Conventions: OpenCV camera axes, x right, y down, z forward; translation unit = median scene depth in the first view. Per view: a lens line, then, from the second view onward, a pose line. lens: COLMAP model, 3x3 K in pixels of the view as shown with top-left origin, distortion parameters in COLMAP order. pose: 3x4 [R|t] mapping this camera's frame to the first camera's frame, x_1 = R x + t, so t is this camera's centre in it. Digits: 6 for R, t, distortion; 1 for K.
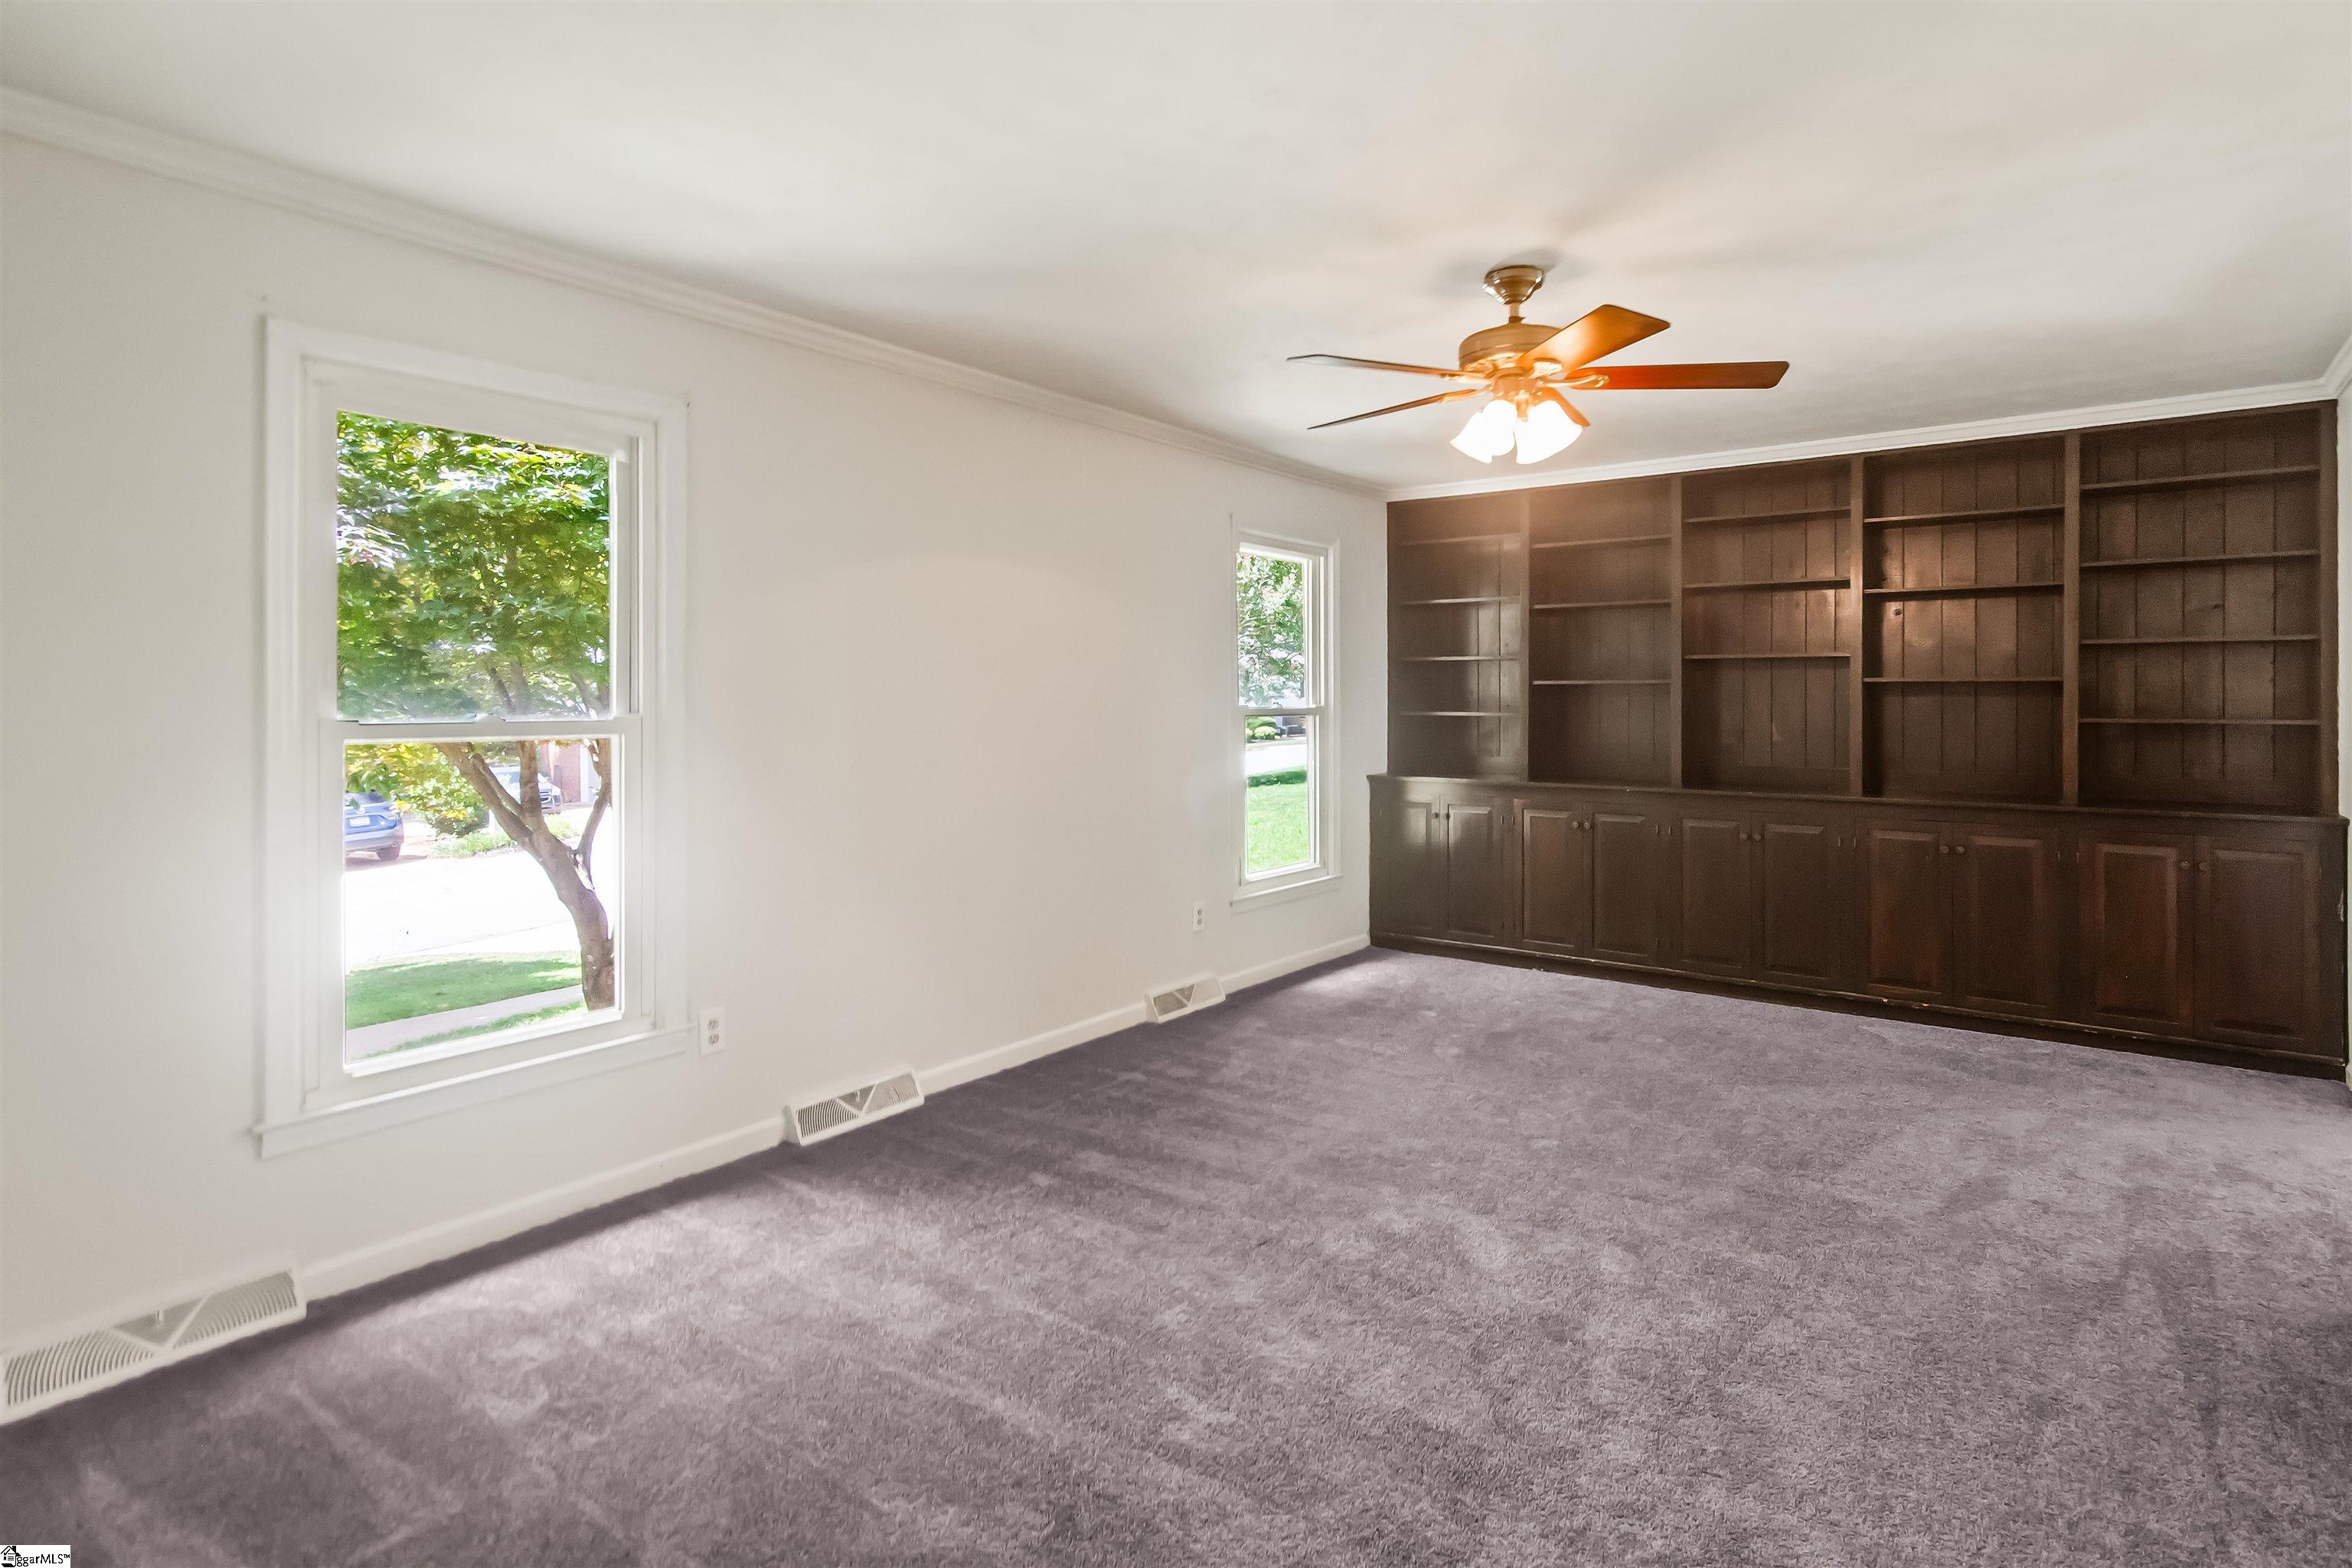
lens RADIAL K [[1150.7, 0, 1180.3], [0, 1150.7, 697.1], [0, 0, 1]] dist [0.000373, 0.000235]
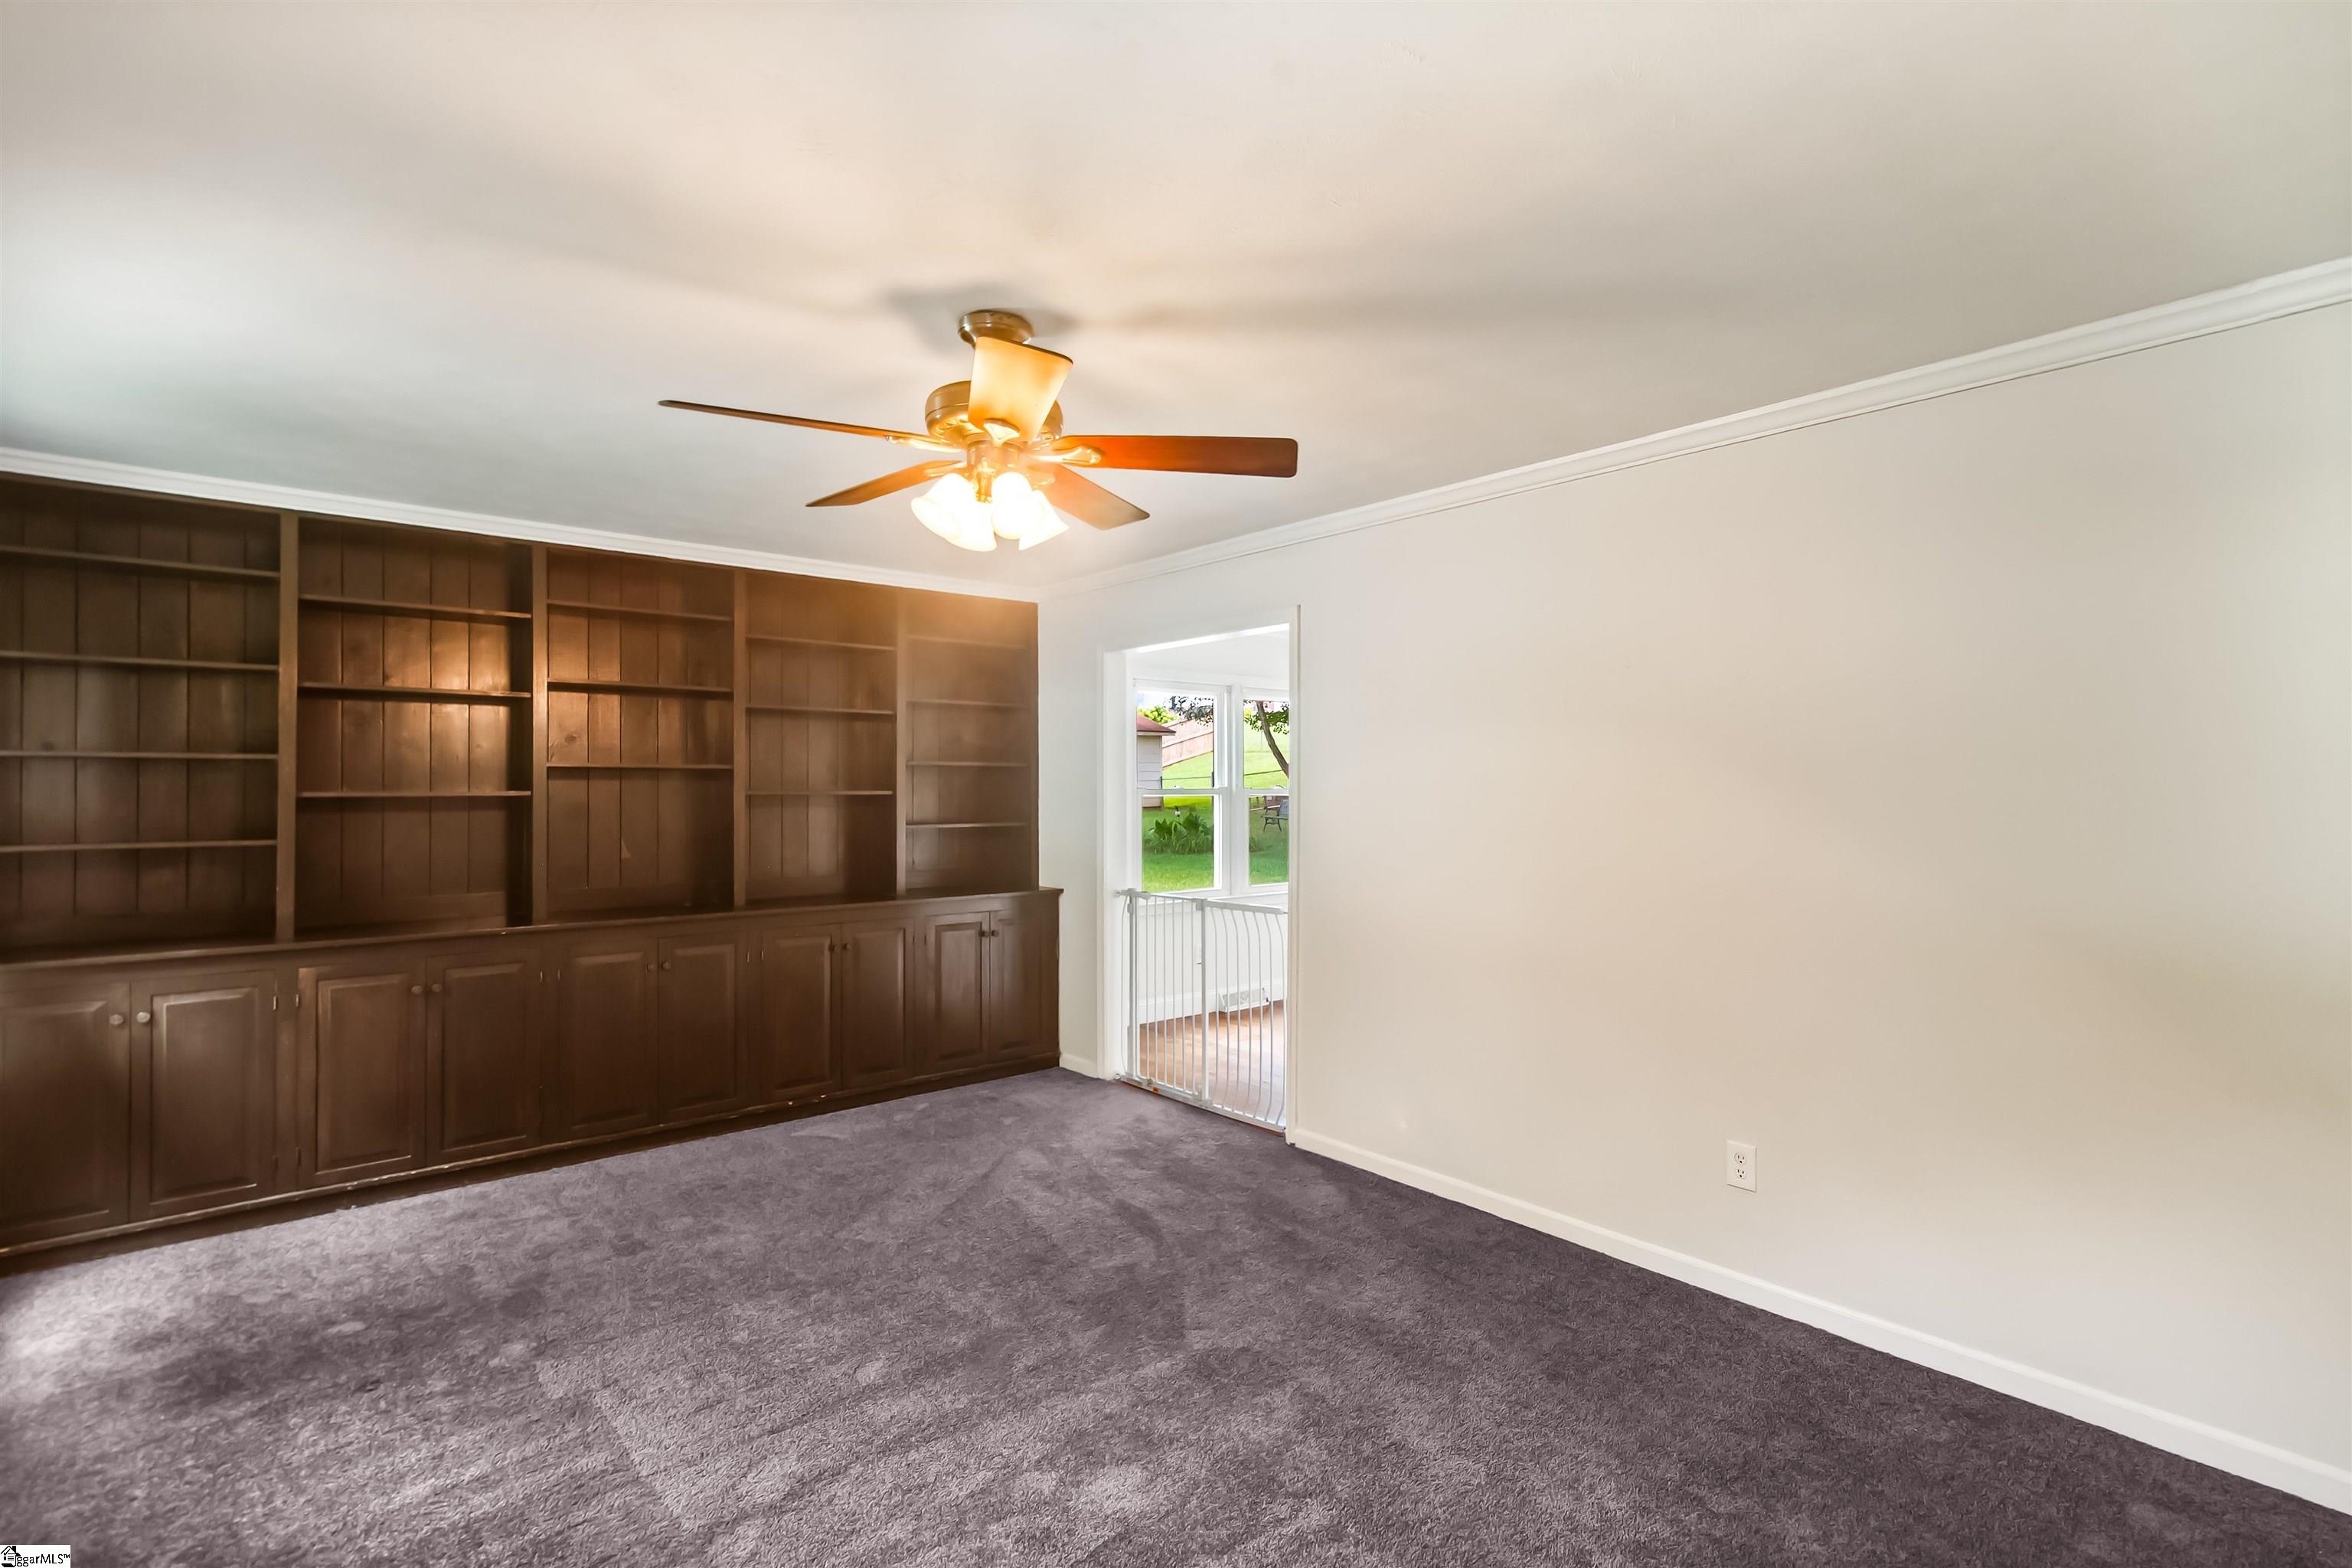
lens RADIAL K [[1098.9, 0, 1190.3], [0, 1098.9, 772.4], [0, 0, 1]] dist [0.001627, 0.000265]
pose [[0.217867, 0.013338, 0.975887, -0.409070], [0.006067, 0.999869, -0.015021, -0.025492], [-0.975960, 0.009193, 0.217757, 0.623653]]
